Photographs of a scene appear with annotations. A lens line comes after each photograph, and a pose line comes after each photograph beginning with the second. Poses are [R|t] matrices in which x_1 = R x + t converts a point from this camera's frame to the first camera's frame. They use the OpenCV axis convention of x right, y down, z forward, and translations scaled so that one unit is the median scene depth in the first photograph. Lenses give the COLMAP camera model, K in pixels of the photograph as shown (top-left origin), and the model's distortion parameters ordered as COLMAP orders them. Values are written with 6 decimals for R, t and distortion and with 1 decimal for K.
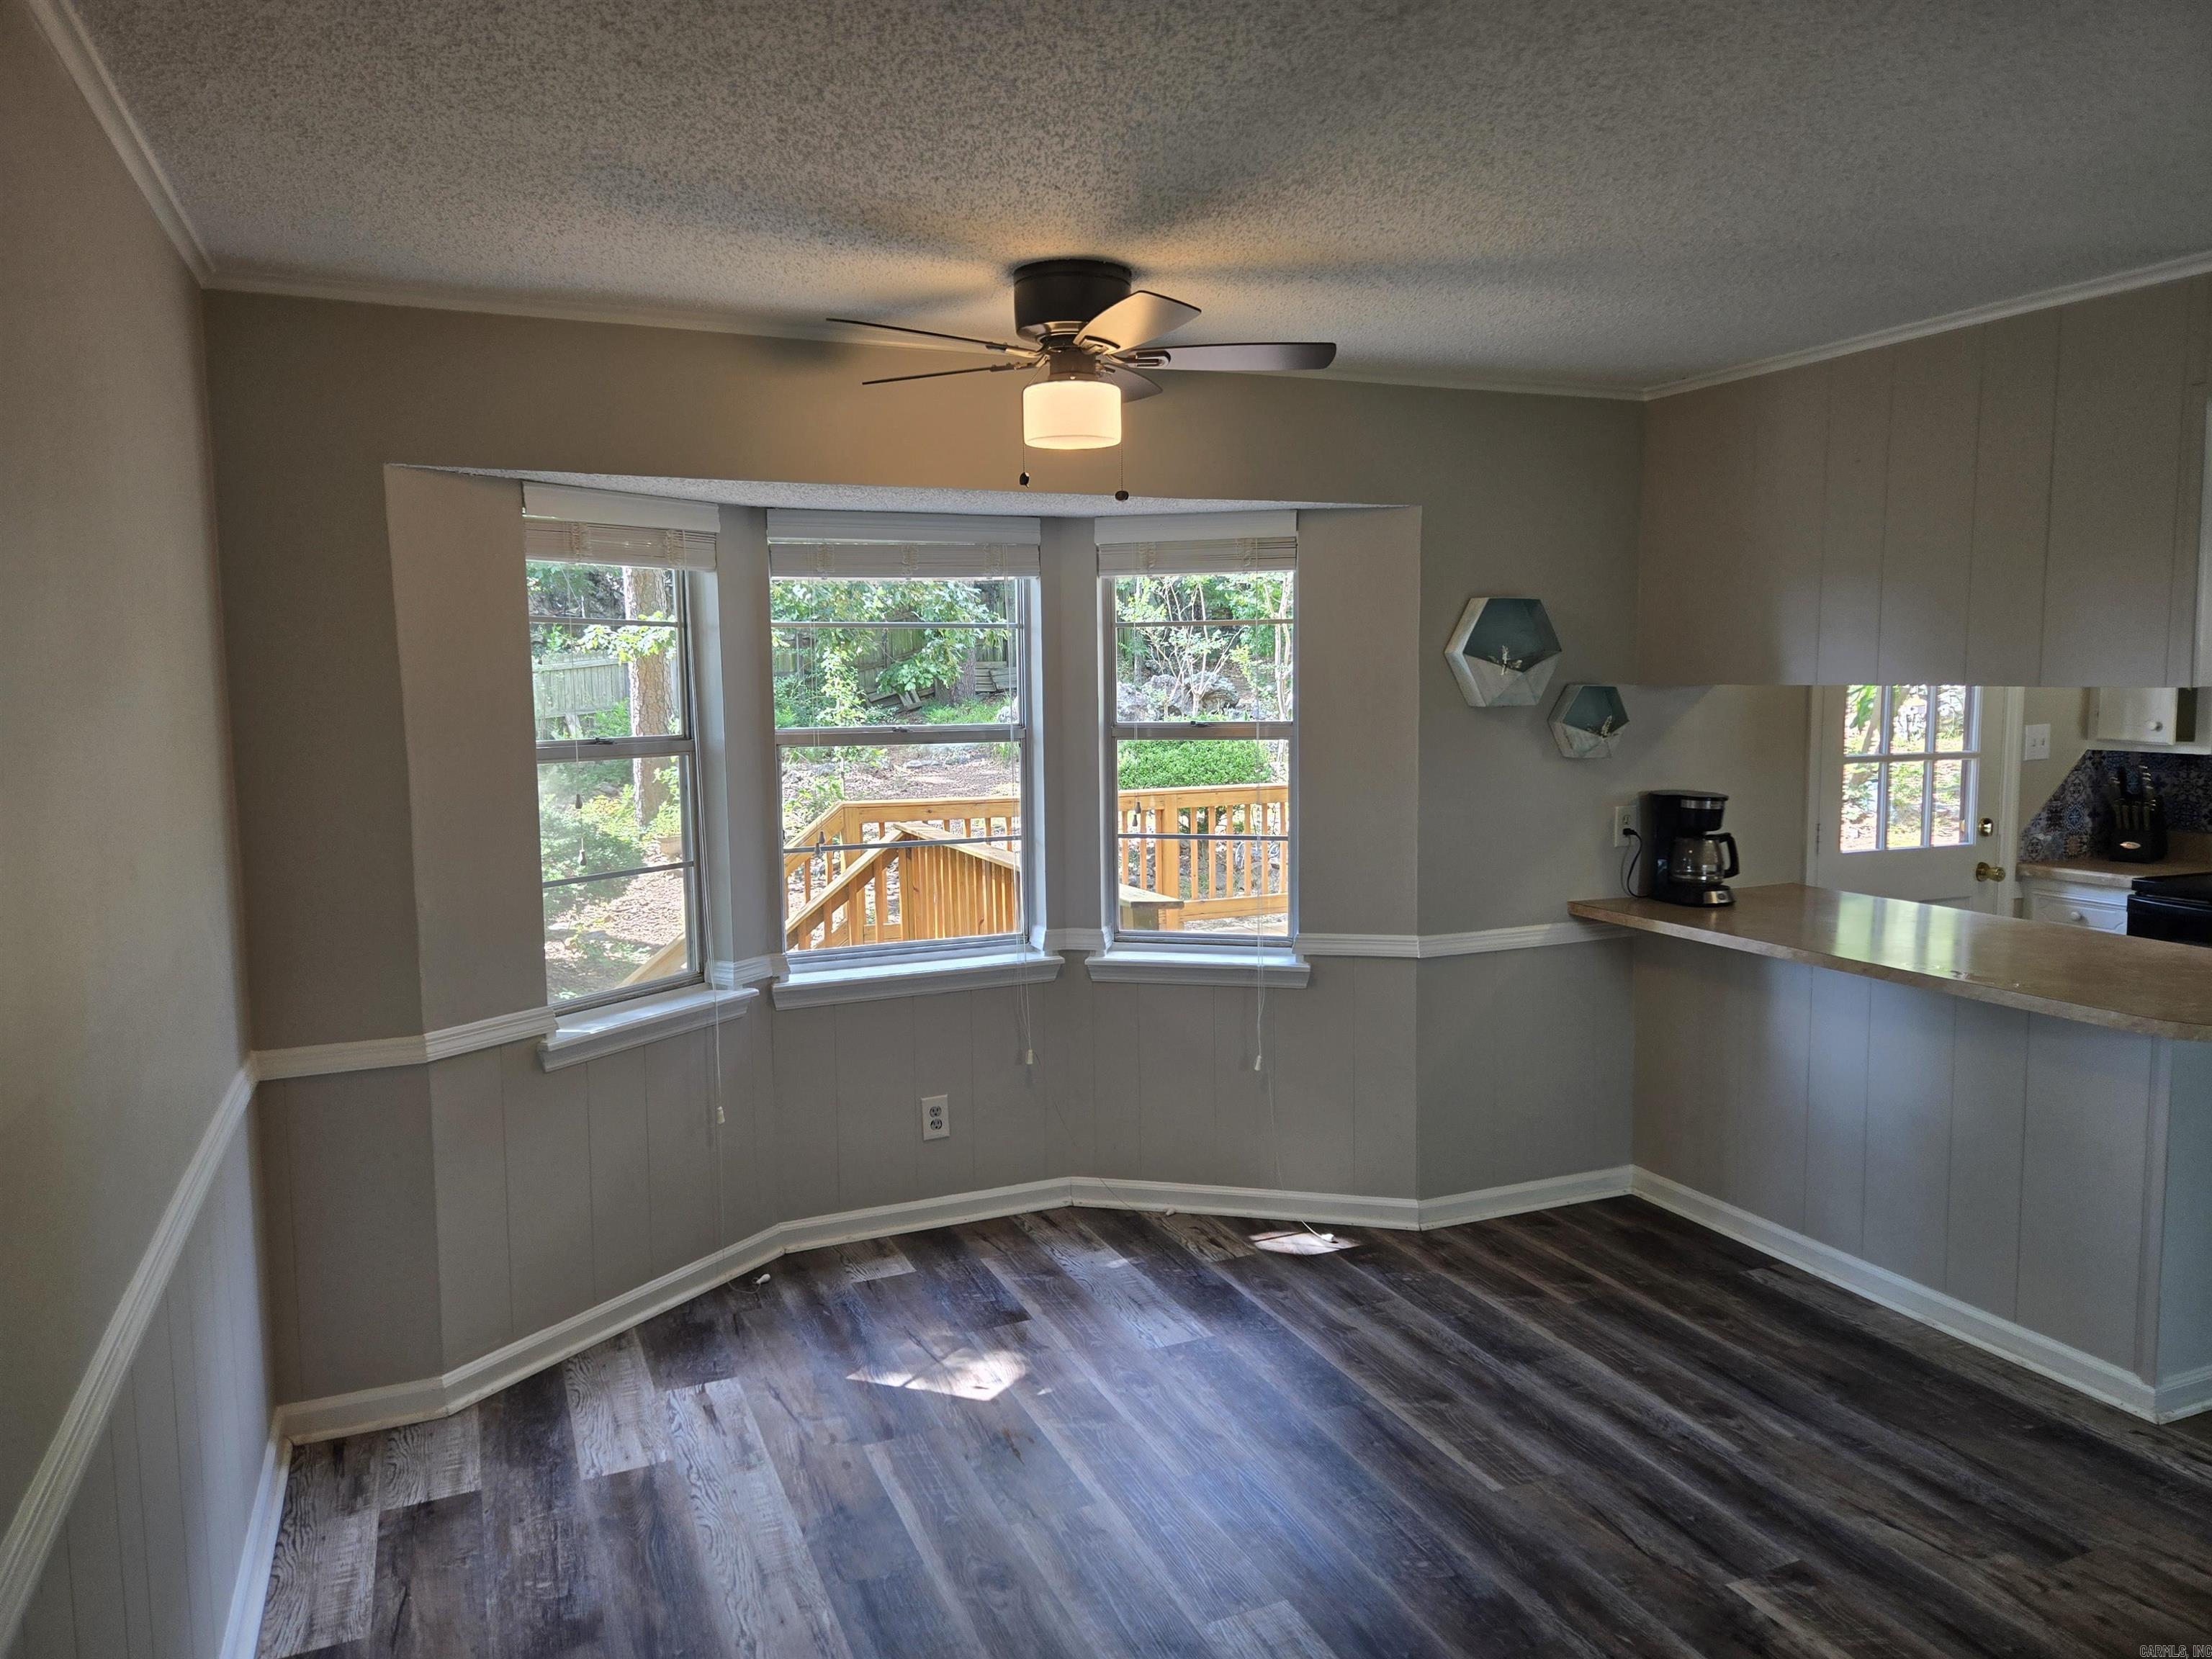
lens RADIAL K [[1642.1, 0, 1118.9], [0, 1642.1, 830.1], [0, 0, 1]] dist [0.032062, -0.010999]
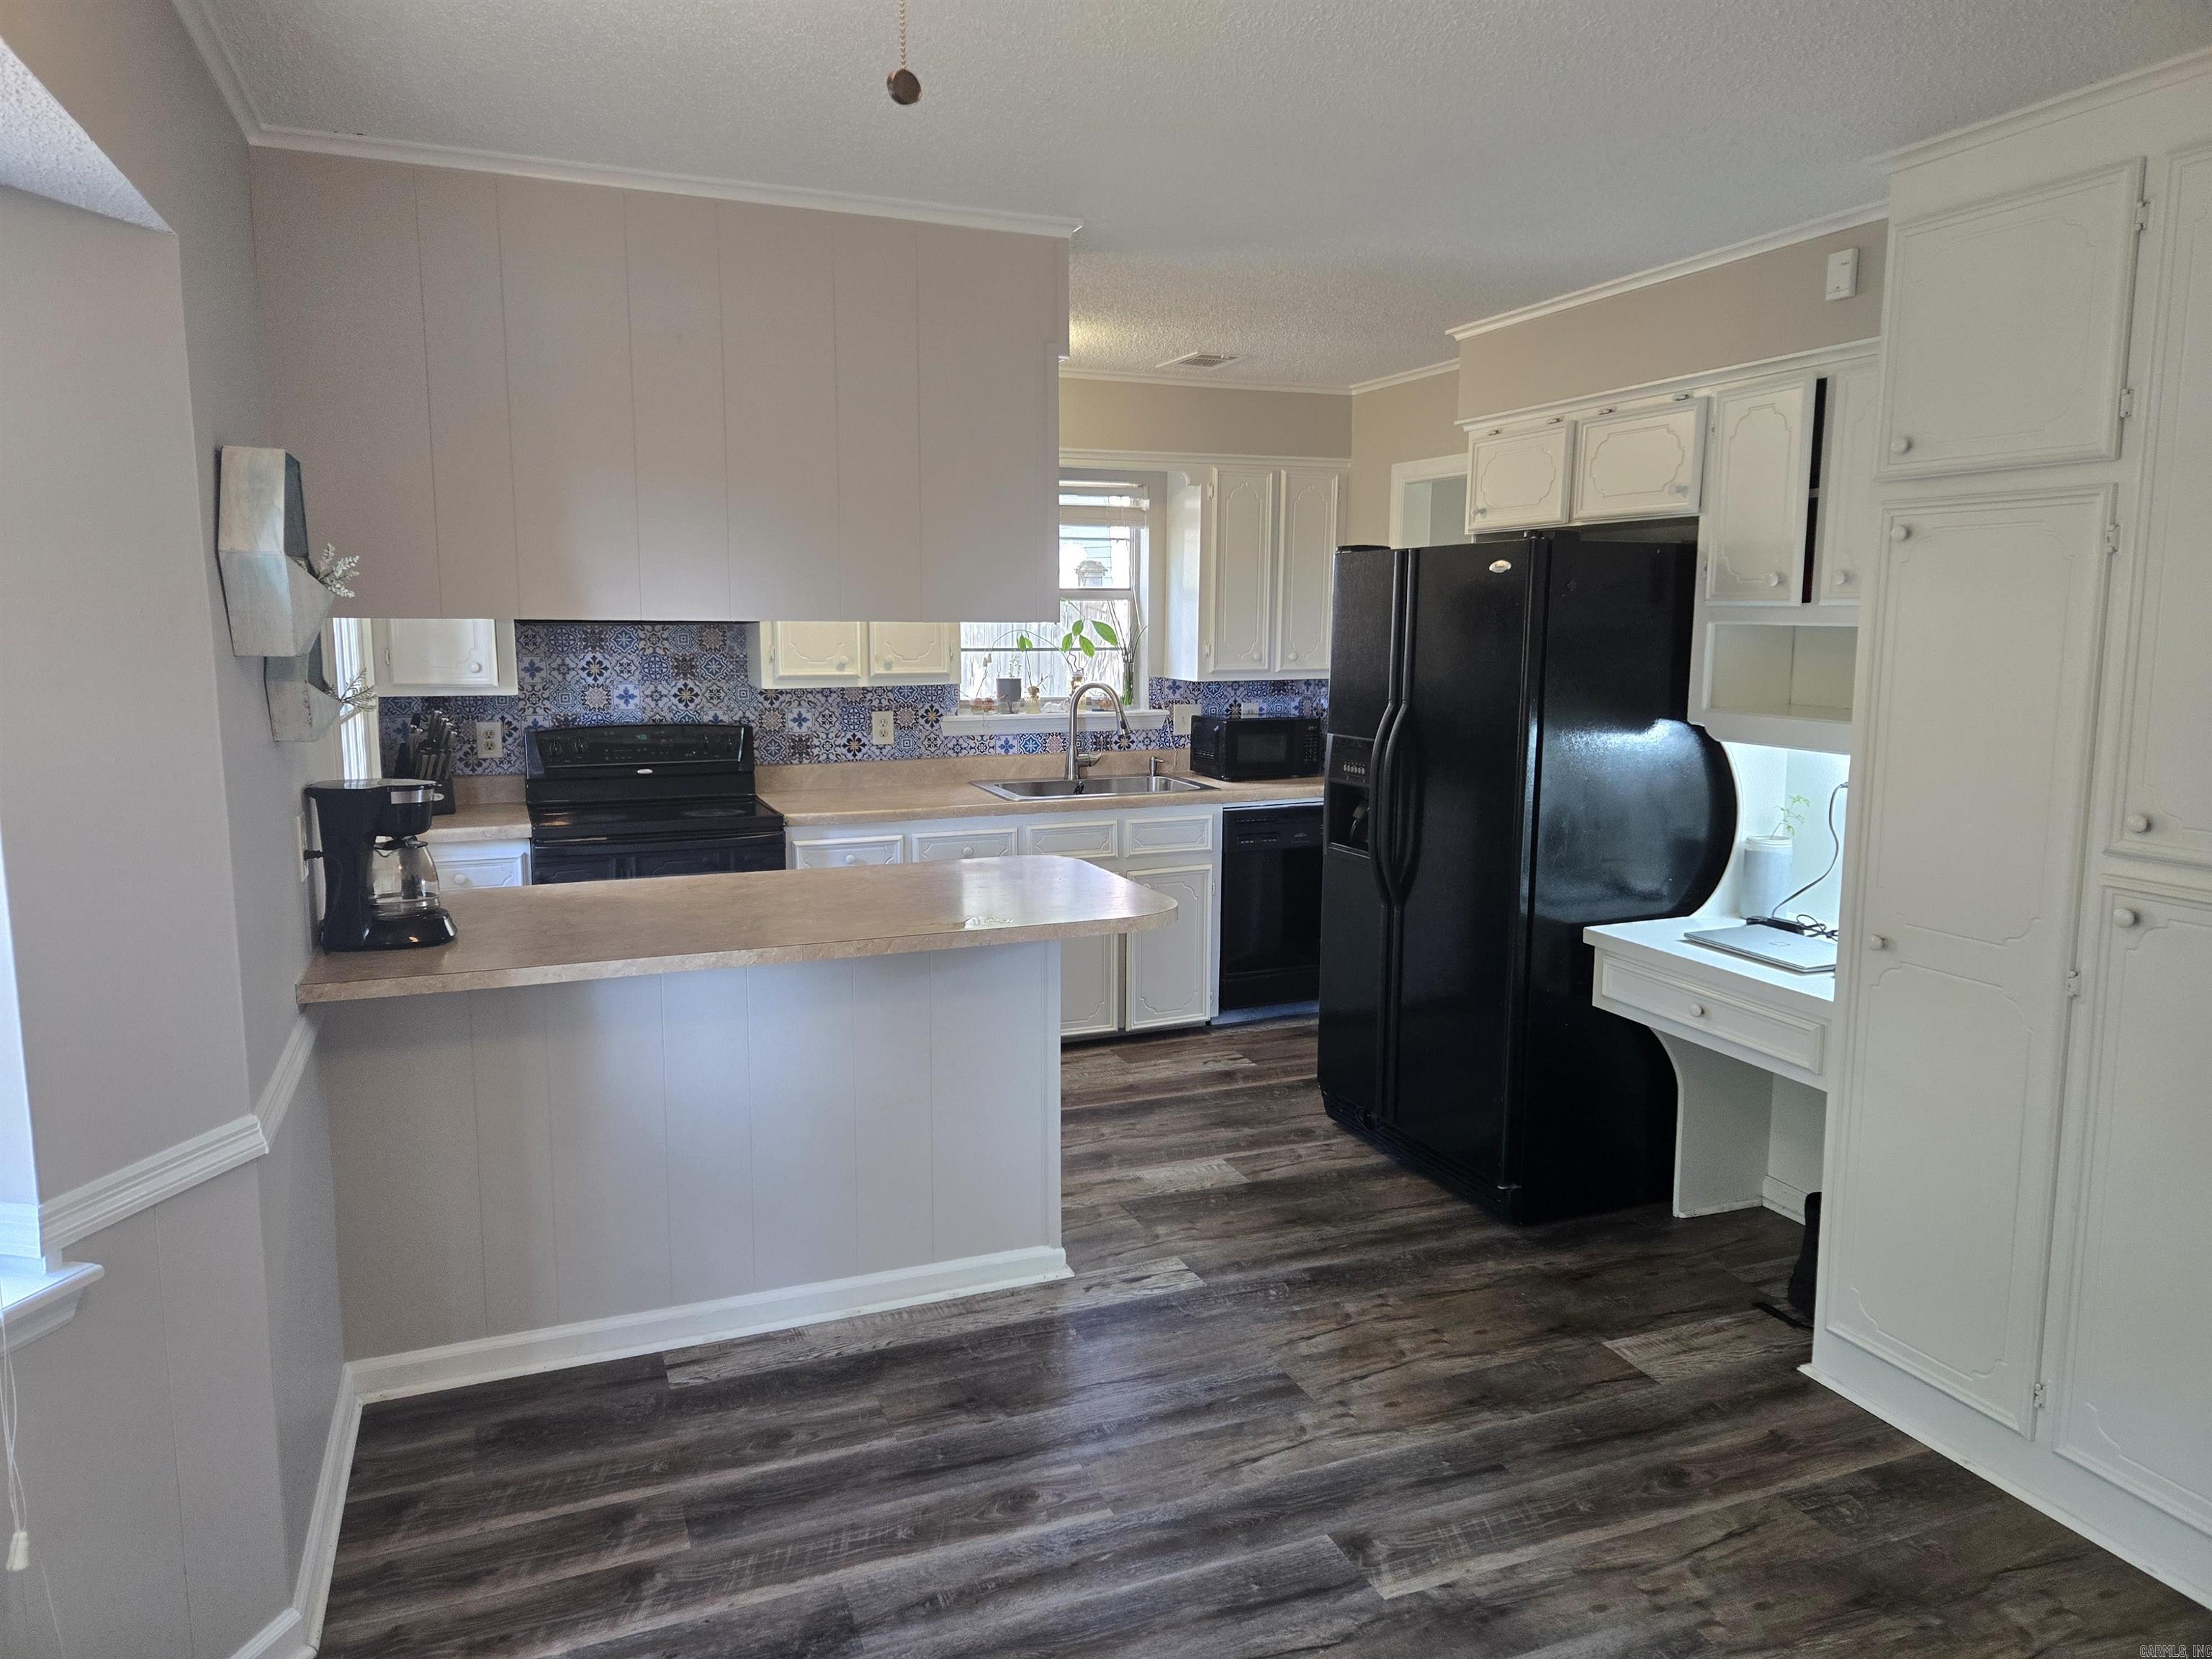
lens RADIAL K [[1486.6, 0, 1100.7], [0, 1486.6, 825.3], [0, 0, 1]] dist [0.058052, -0.037108]
pose [[0.005455, -0.133754, 0.991000, -0.321824], [0.092179, 0.986862, 0.132688, -0.074923], [-0.995727, 0.090626, 0.017712, 0.873321]]
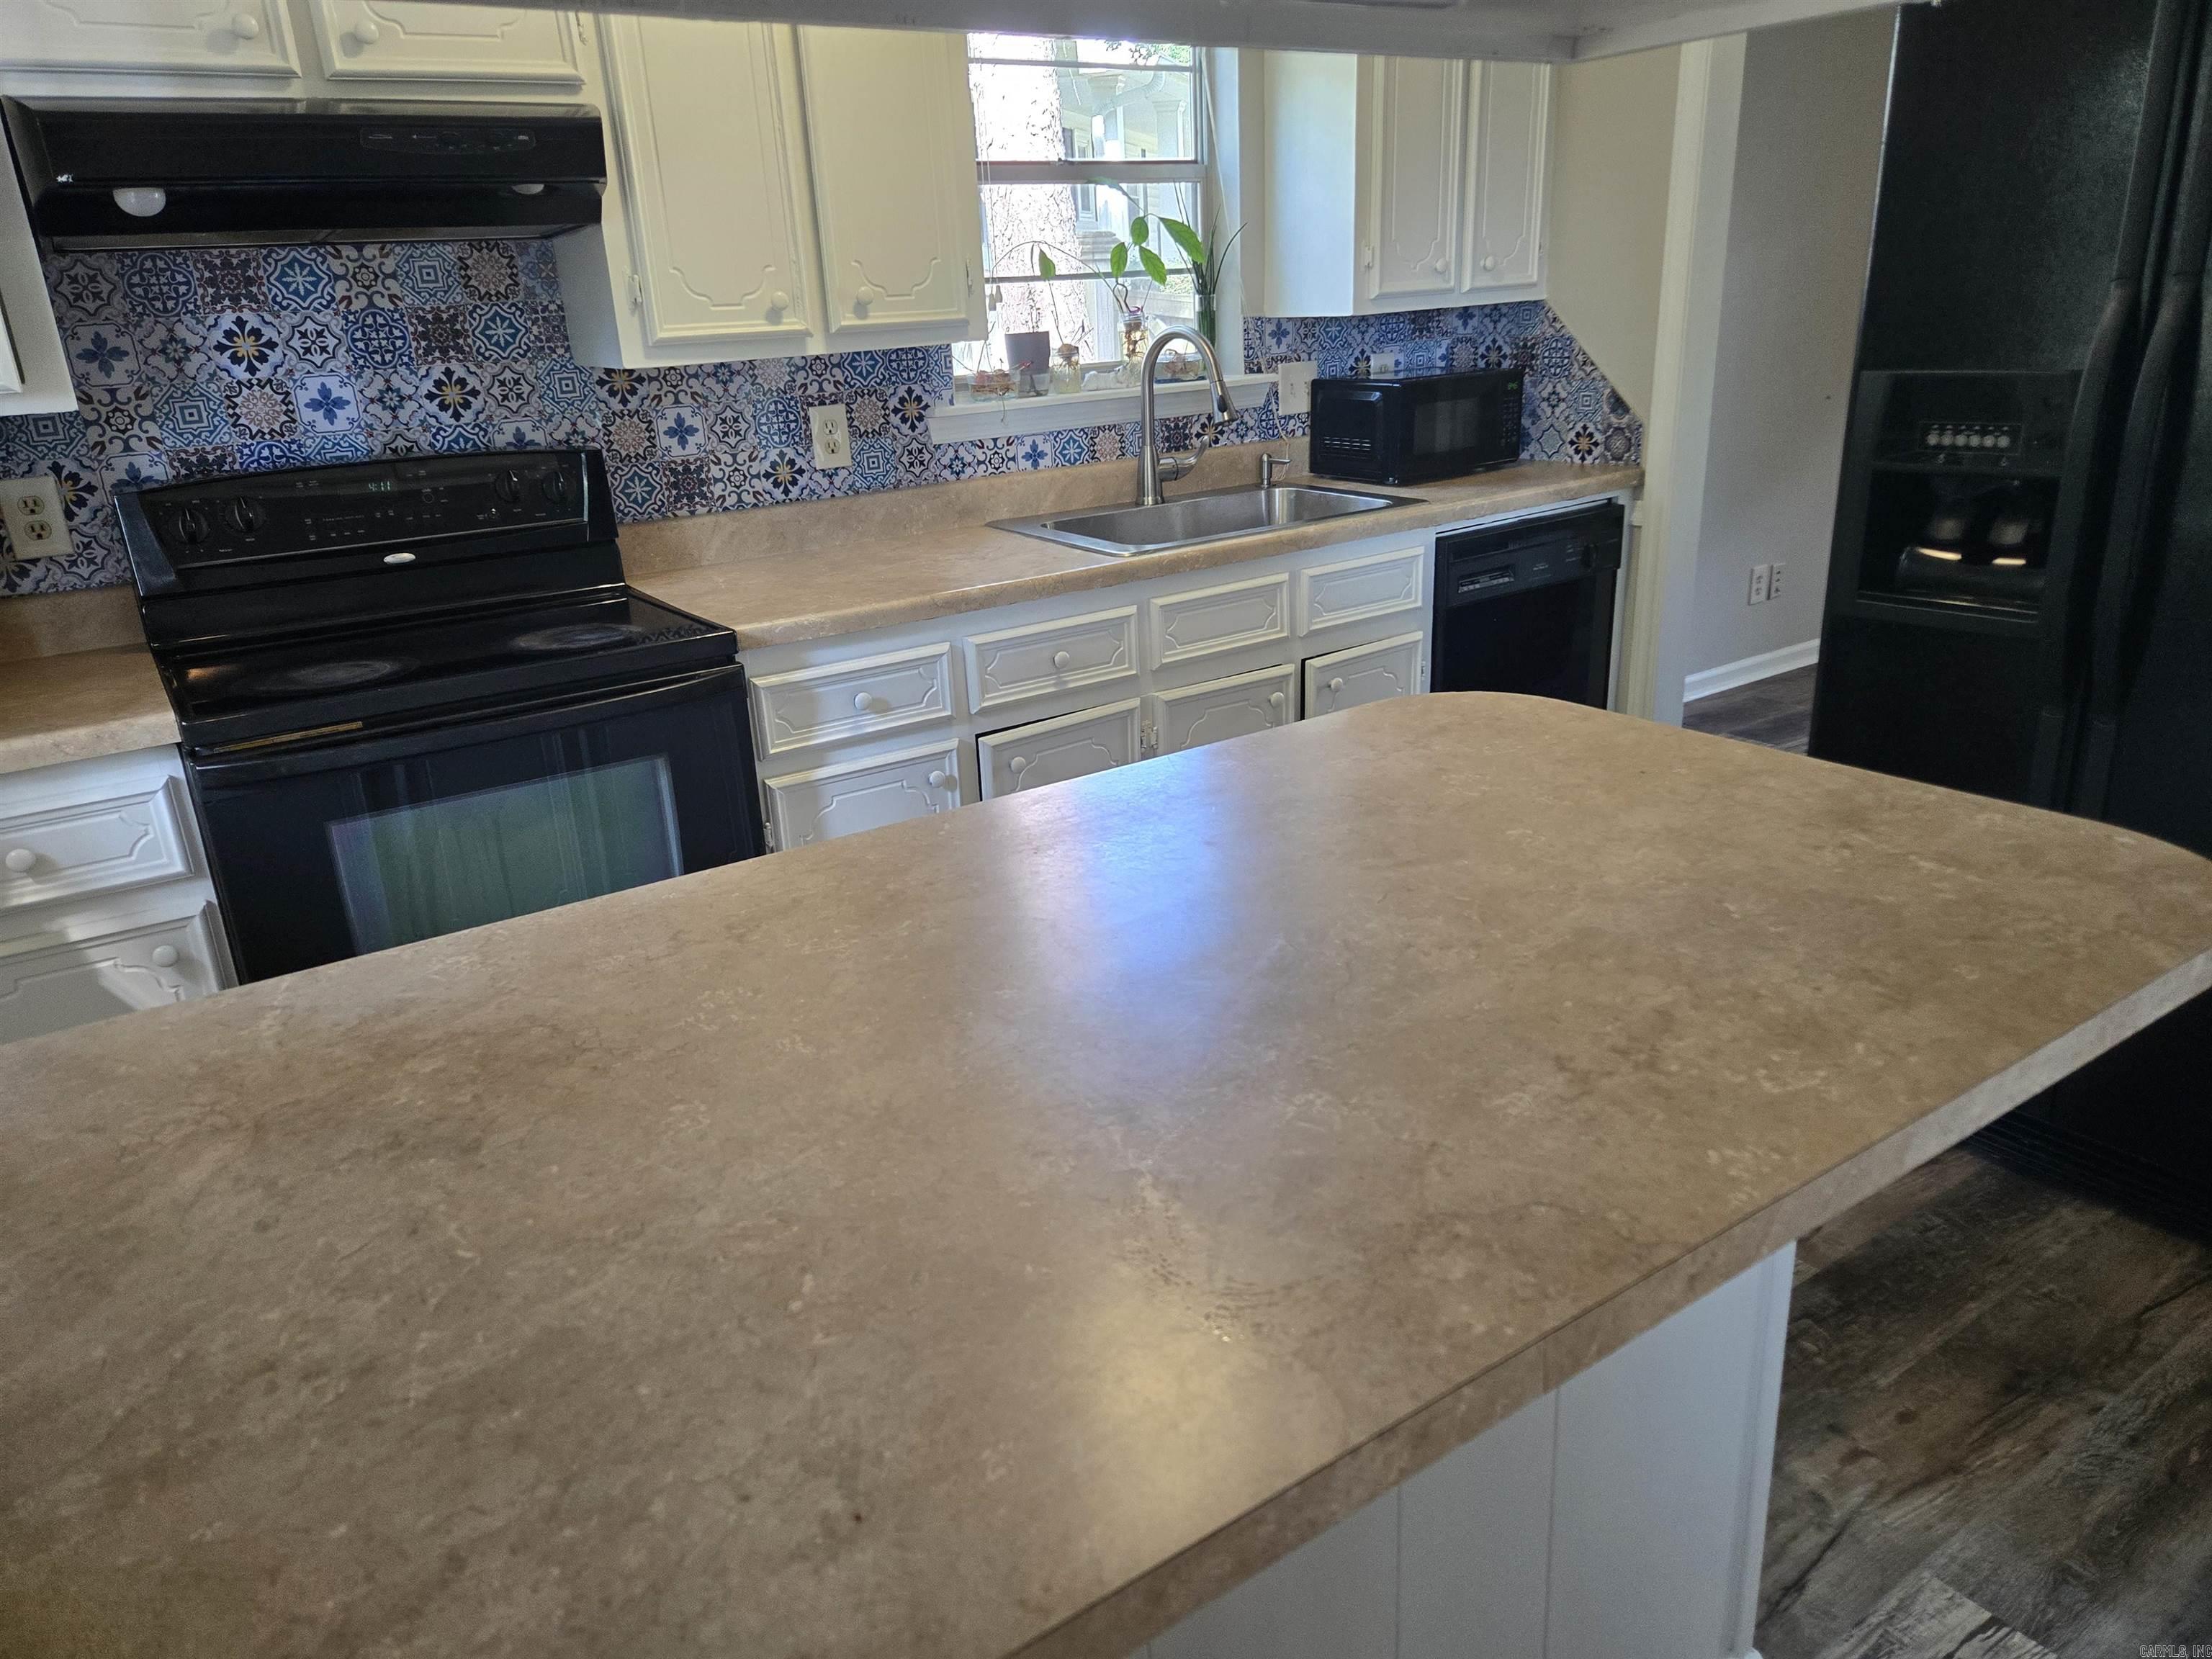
lens RADIAL K [[1486.6, 0, 1093.6], [0, 1486.6, 814.7], [0, 0, 1]] dist [0.058052, -0.037108]
pose [[-0.194986, -0.306238, 0.931772, 0.408346], [0.146275, 0.930302, 0.336365, -0.052127], [-0.969837, 0.201882, -0.136601, 1.159593]]
